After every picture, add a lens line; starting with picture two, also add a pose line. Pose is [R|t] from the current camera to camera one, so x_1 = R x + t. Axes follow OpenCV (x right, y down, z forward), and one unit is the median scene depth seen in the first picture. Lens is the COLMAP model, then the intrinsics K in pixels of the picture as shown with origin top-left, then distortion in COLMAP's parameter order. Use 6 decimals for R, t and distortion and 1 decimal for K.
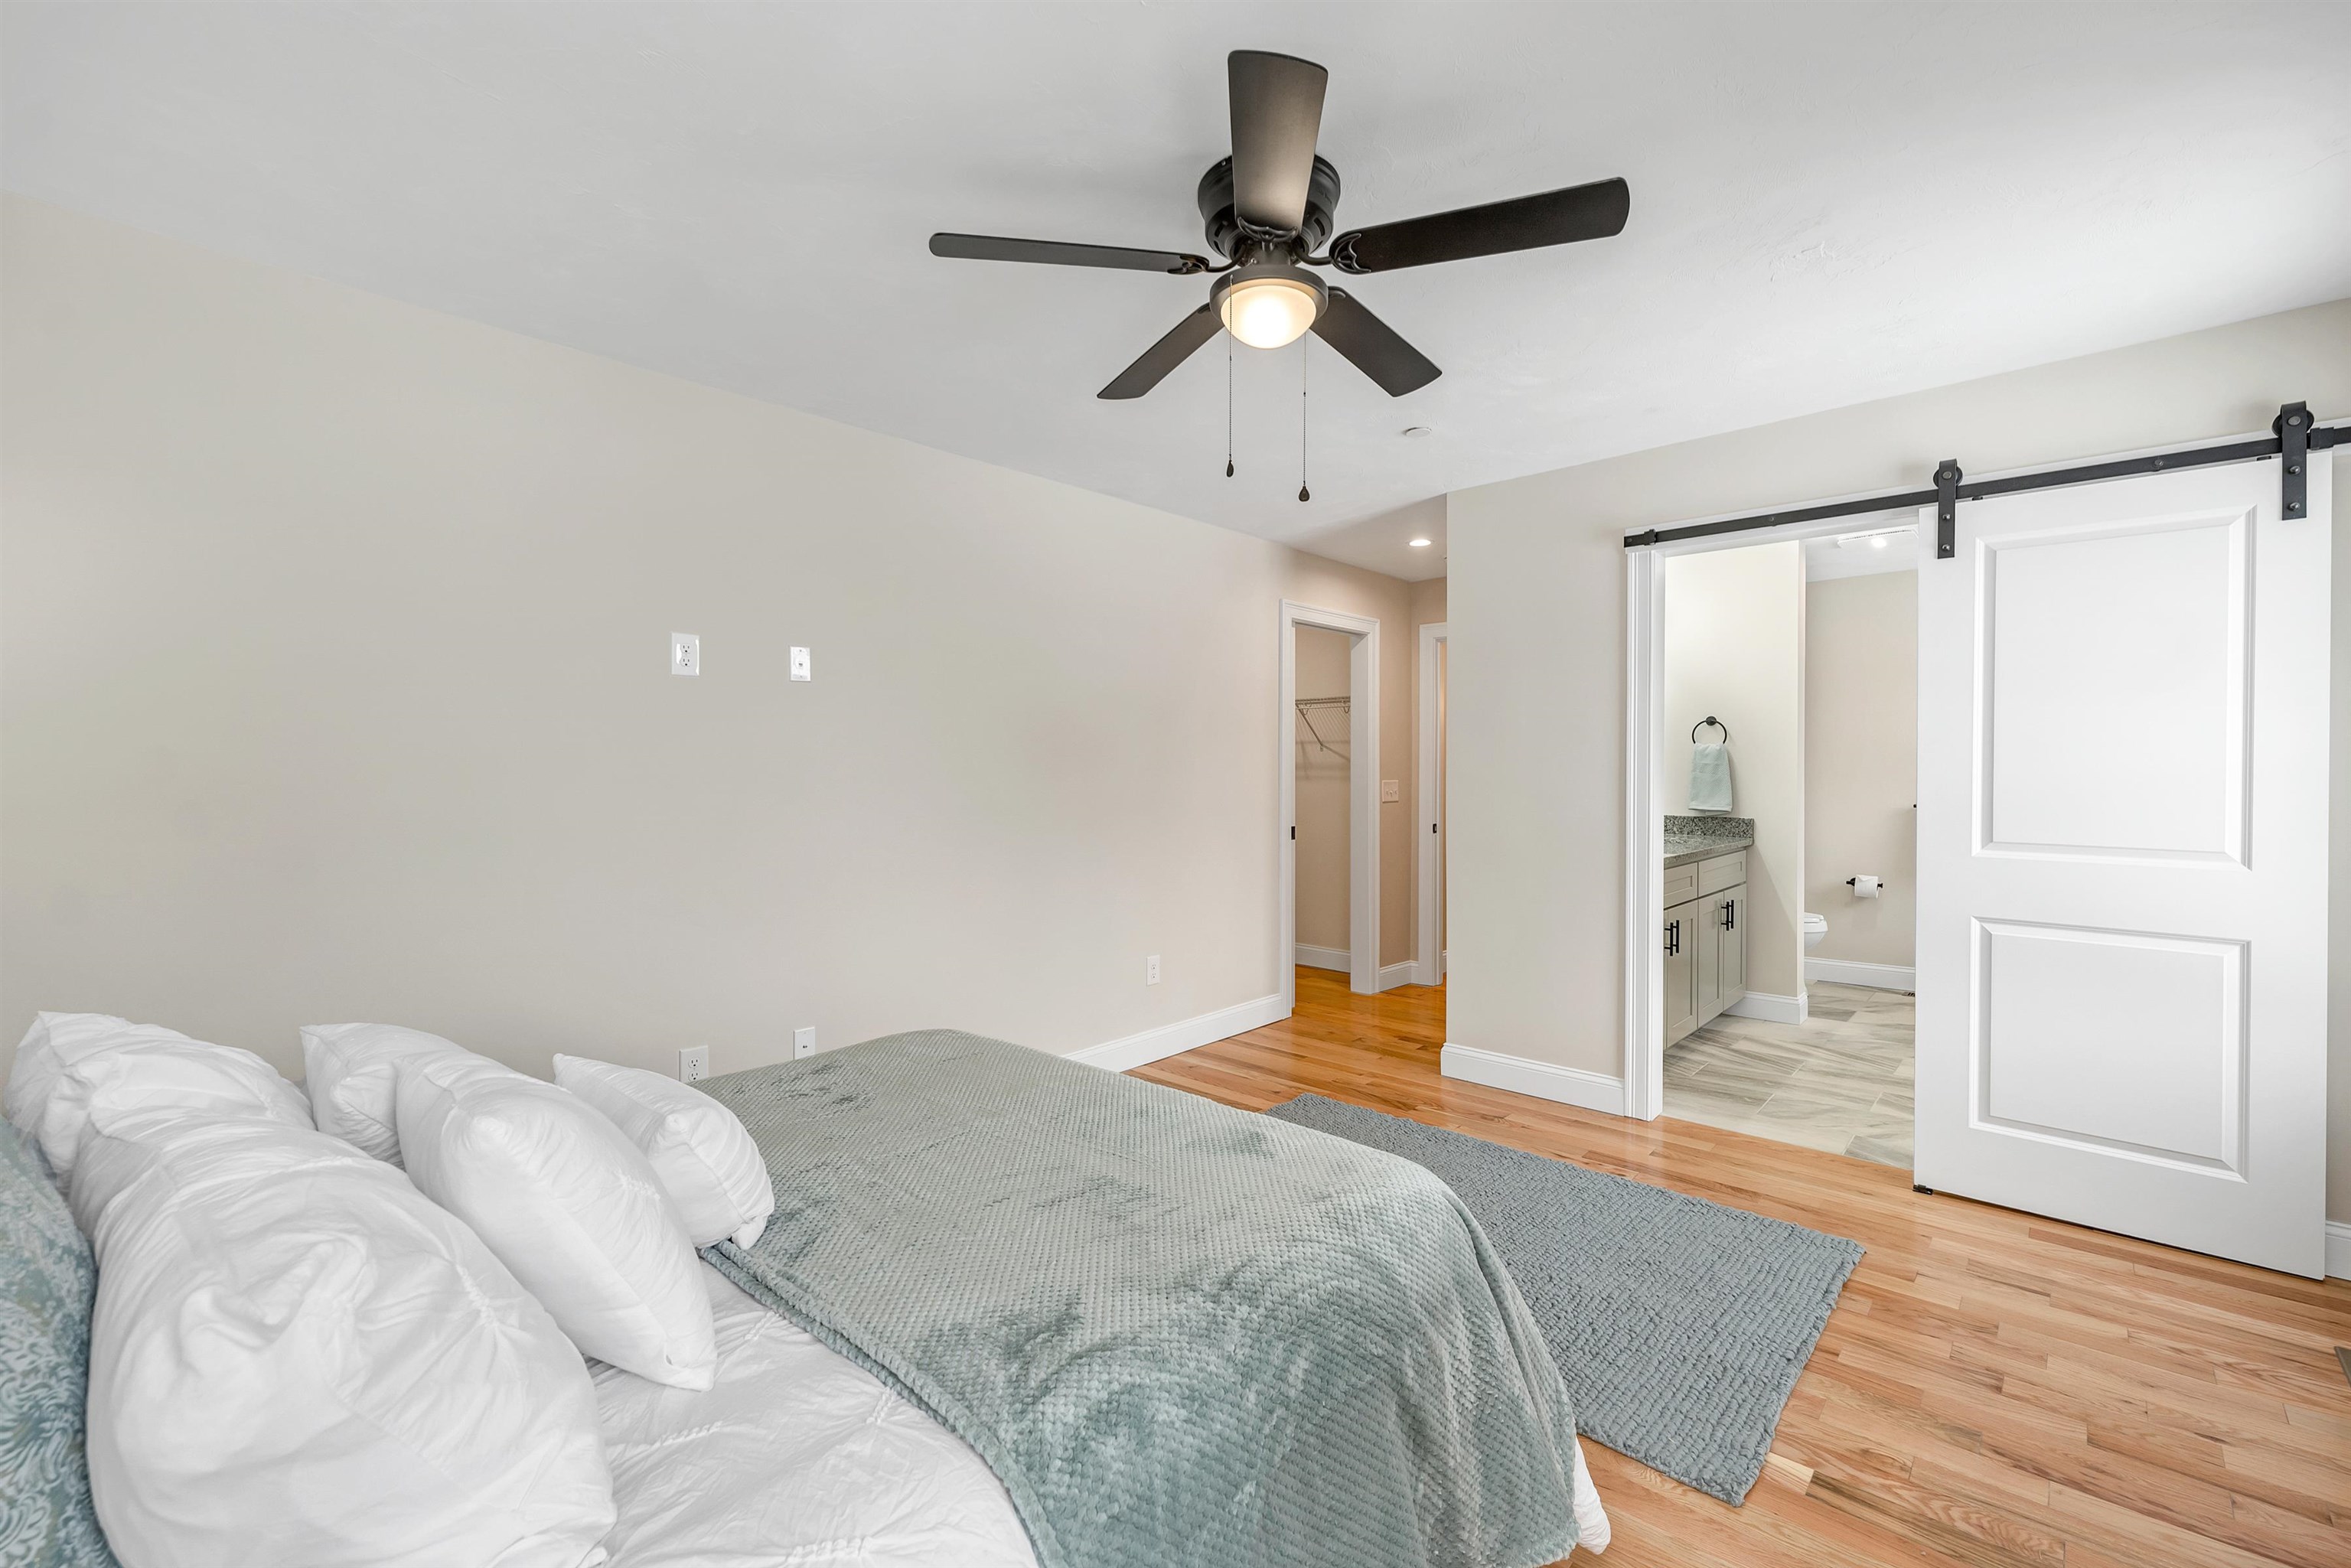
lens RADIAL K [[966.5, 0, 1187.1], [0, 966.5, 779.4], [0, 0, 1]] dist [0.001115, -0.000015]
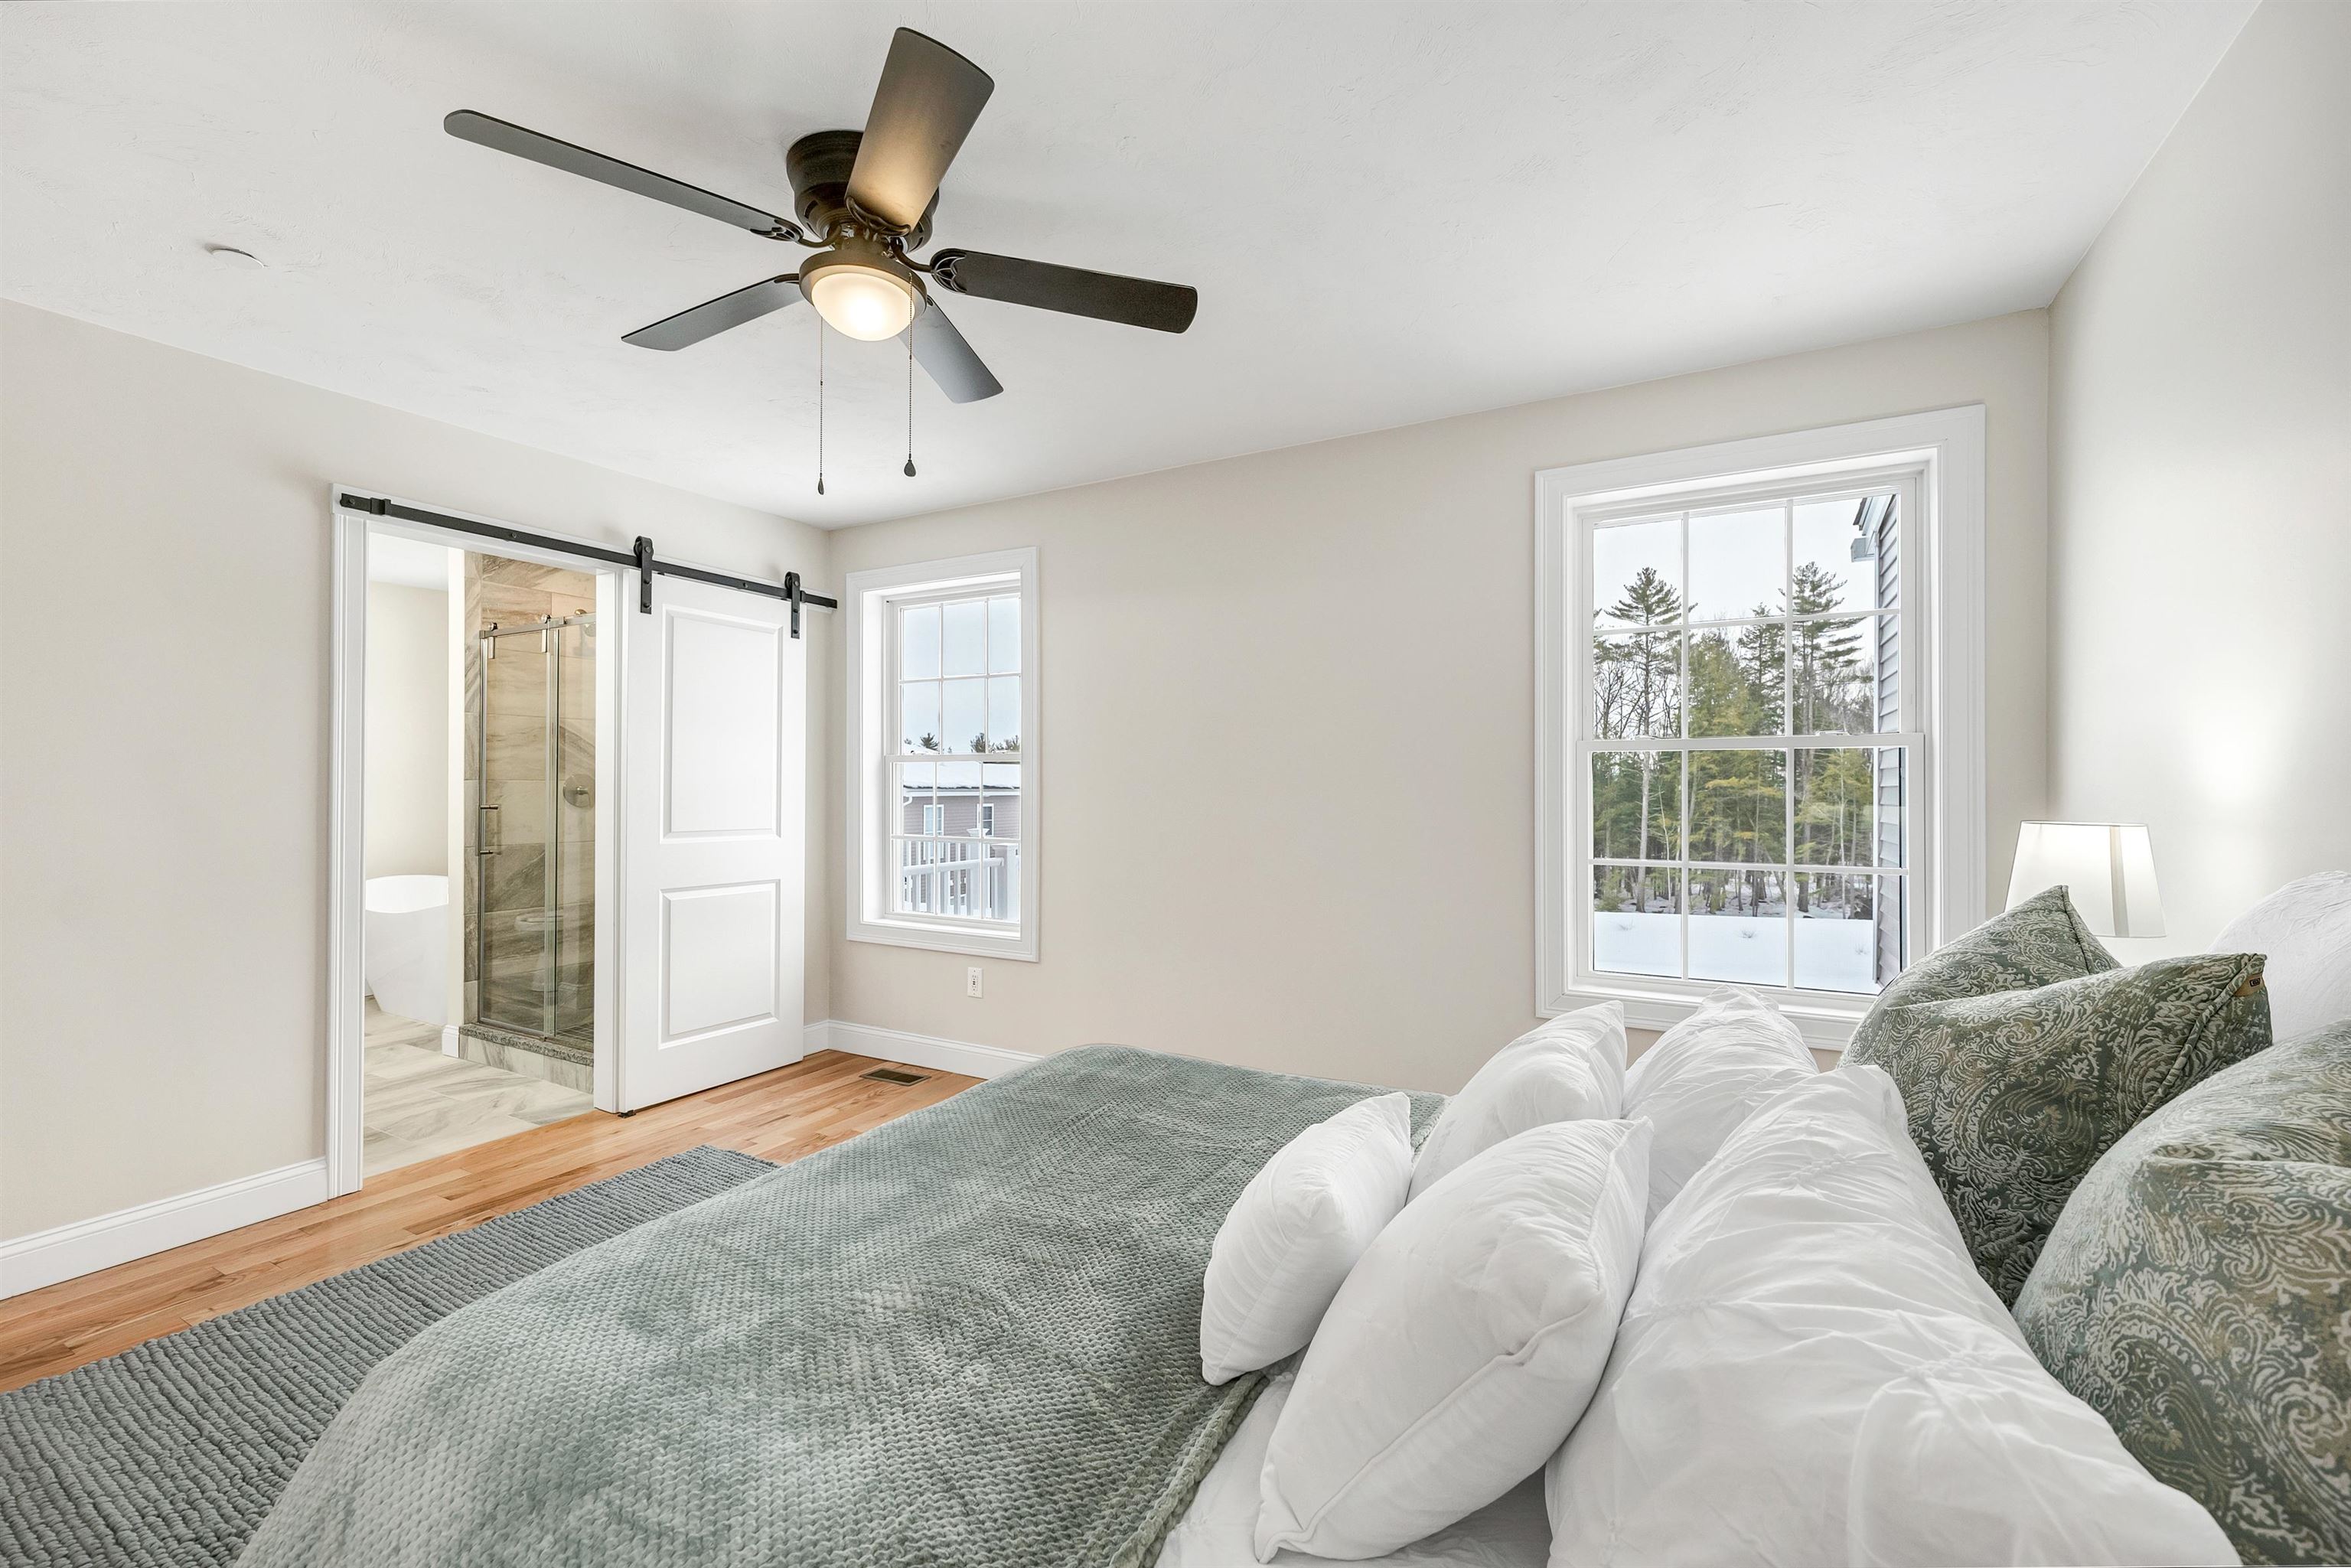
lens RADIAL K [[966.5, 0, 1187.1], [0, 966.5, 779.4], [0, 0, 1]] dist [0.001115, -0.000015]
pose [[-0.236169, 0.003111, 0.971707, -0.644692], [0.005237, 0.999984, -0.001929, -0.001517], [-0.971698, 0.004633, -0.236181, 0.614247]]
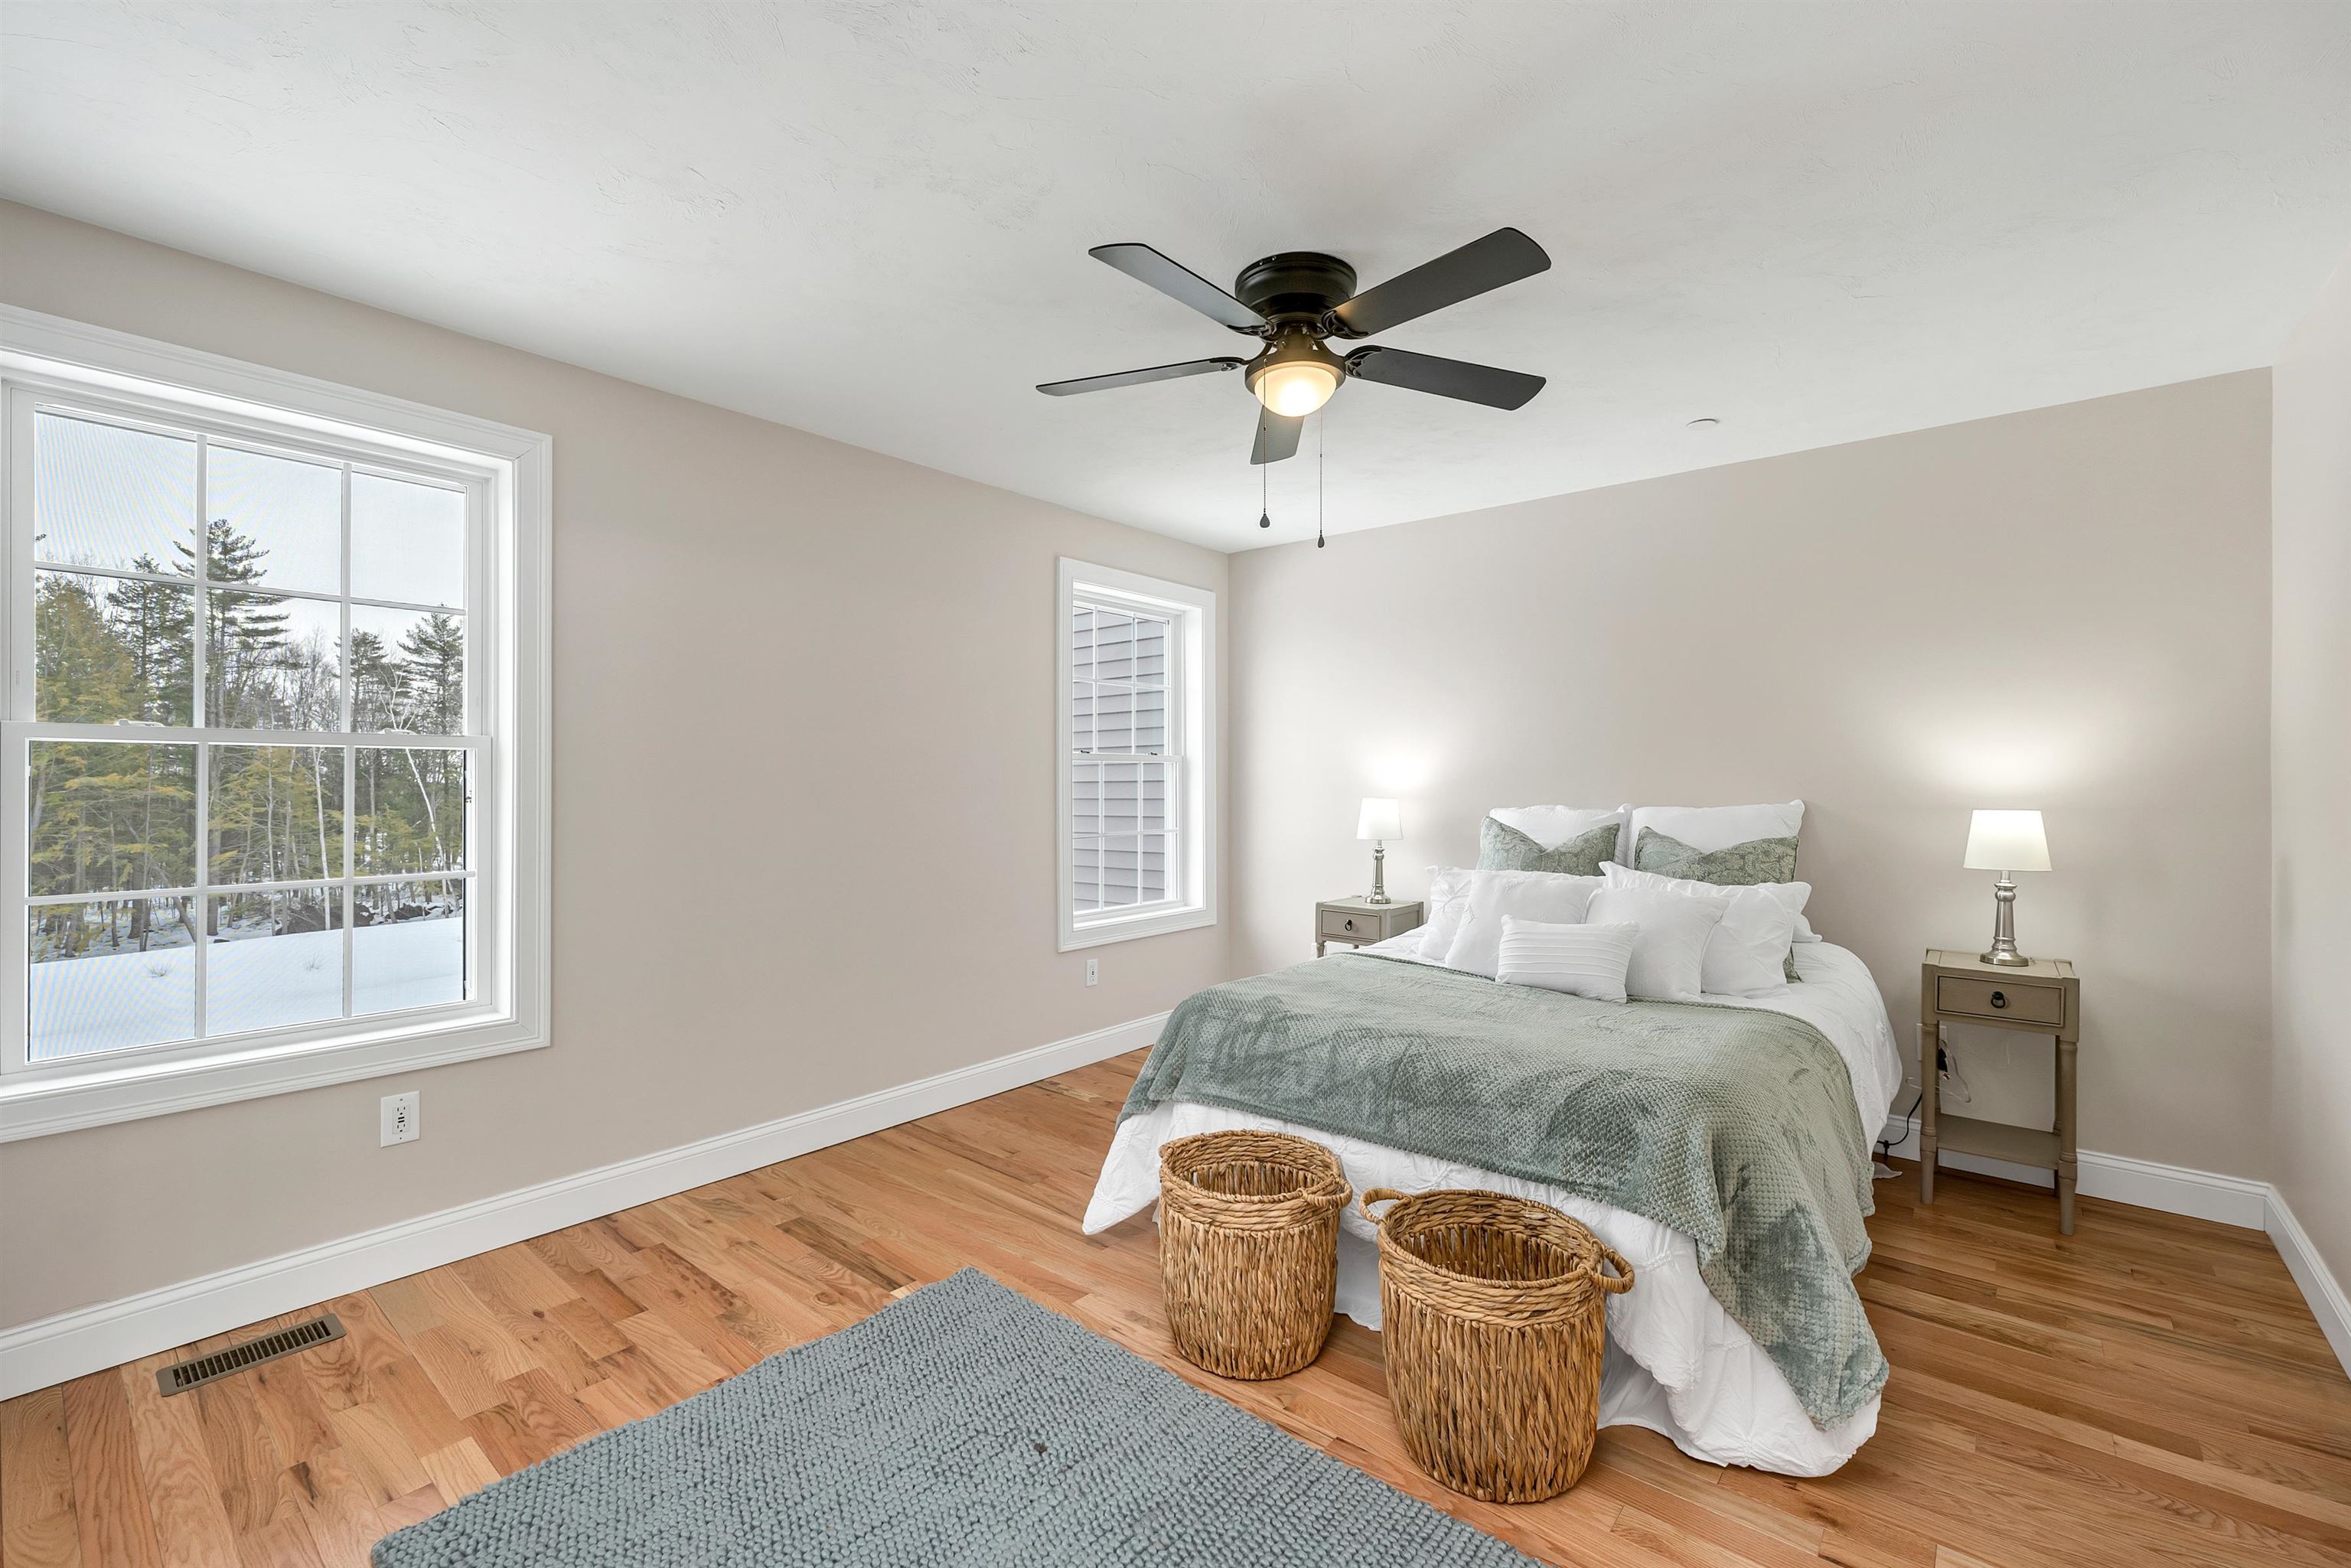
lens RADIAL K [[985.4, 0, 1175.5], [0, 985.4, 784.0], [0, 0, 1]] dist [-0.003085, -0.000519]
pose [[-0.998980, 0.000879, -0.045144, 0.192251], [0.000455, 0.999956, 0.009410, -0.008455], [0.045150, 0.009380, -0.998936, 1.490787]]
